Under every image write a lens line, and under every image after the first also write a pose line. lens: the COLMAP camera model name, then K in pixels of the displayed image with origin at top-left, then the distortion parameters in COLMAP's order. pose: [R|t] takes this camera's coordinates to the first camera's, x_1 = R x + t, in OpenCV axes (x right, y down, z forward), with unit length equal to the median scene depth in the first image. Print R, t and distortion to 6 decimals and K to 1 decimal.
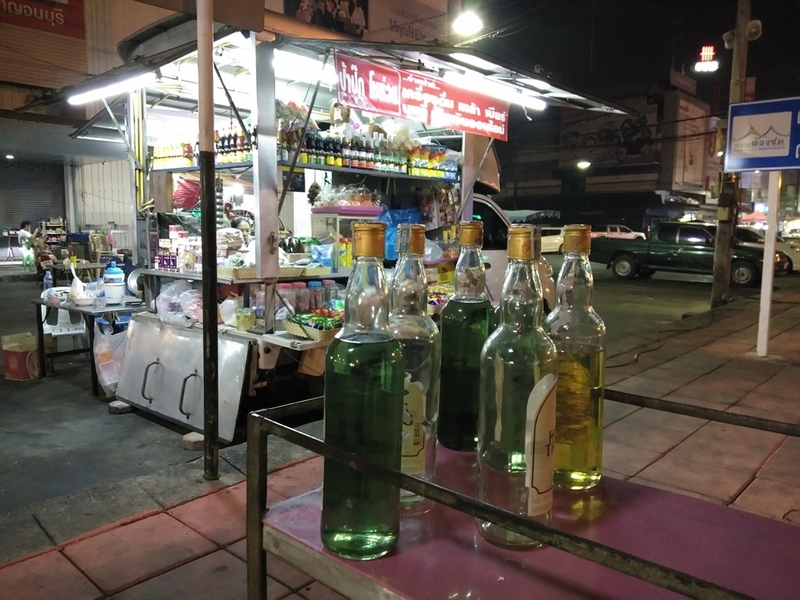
lens RADIAL K [[621.7, 0, 404.7], [0, 621.7, 301.5], [0, 0, 1]] dist [0.091859, -0.152034]
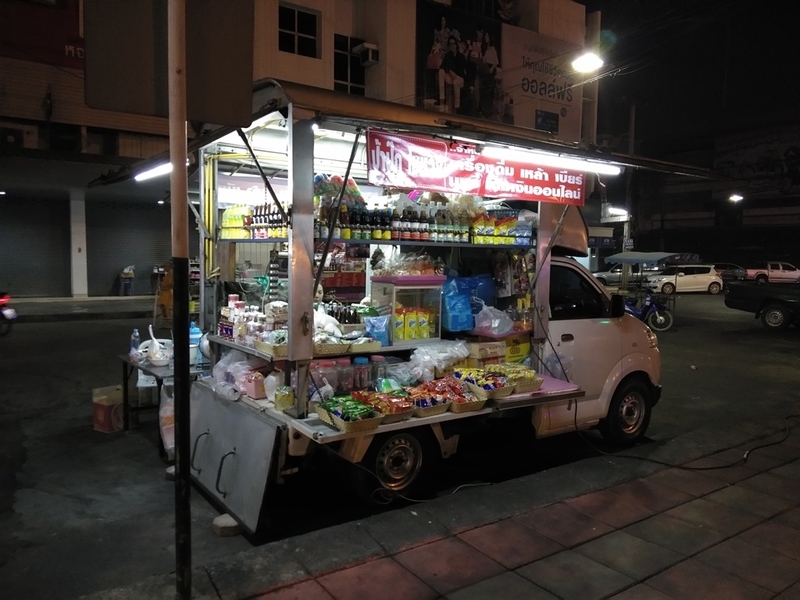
lens RADIAL K [[621.7, 0, 404.7], [0, 621.7, 301.5], [0, 0, 1]] dist [0.091859, -0.152034]
pose [[0.976199, 0.024247, -0.215516, 0.115068], [-0.034710, 0.998389, -0.044895, -0.073258], [0.214080, 0.051307, 0.975468, 0.079177]]
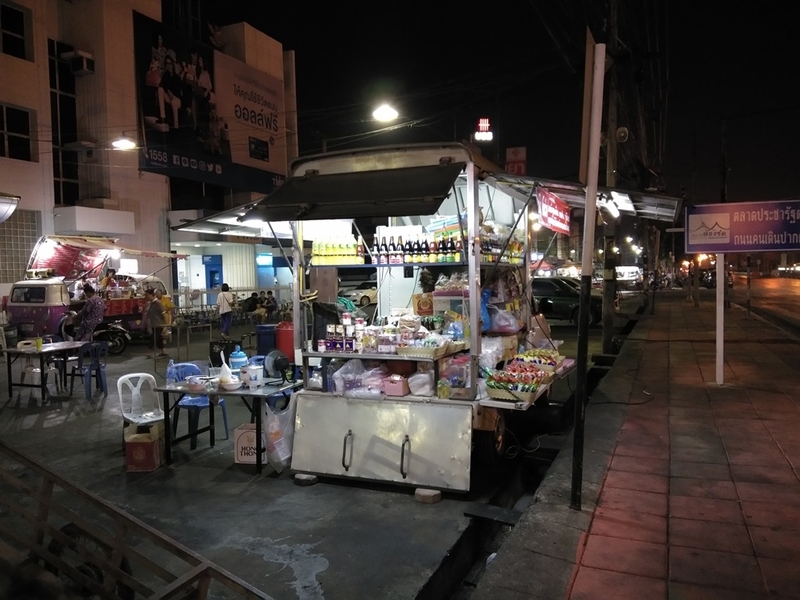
lens RADIAL K [[615.8, 0, 413.6], [0, 615.8, 298.8], [0, 0, 1]] dist [0.042535, -0.046315]
pose [[0.944541, -0.040346, 0.325906, -0.604602], [0.066951, 0.995239, -0.070831, -0.057586], [-0.321496, 0.088723, 0.942745, -0.111231]]
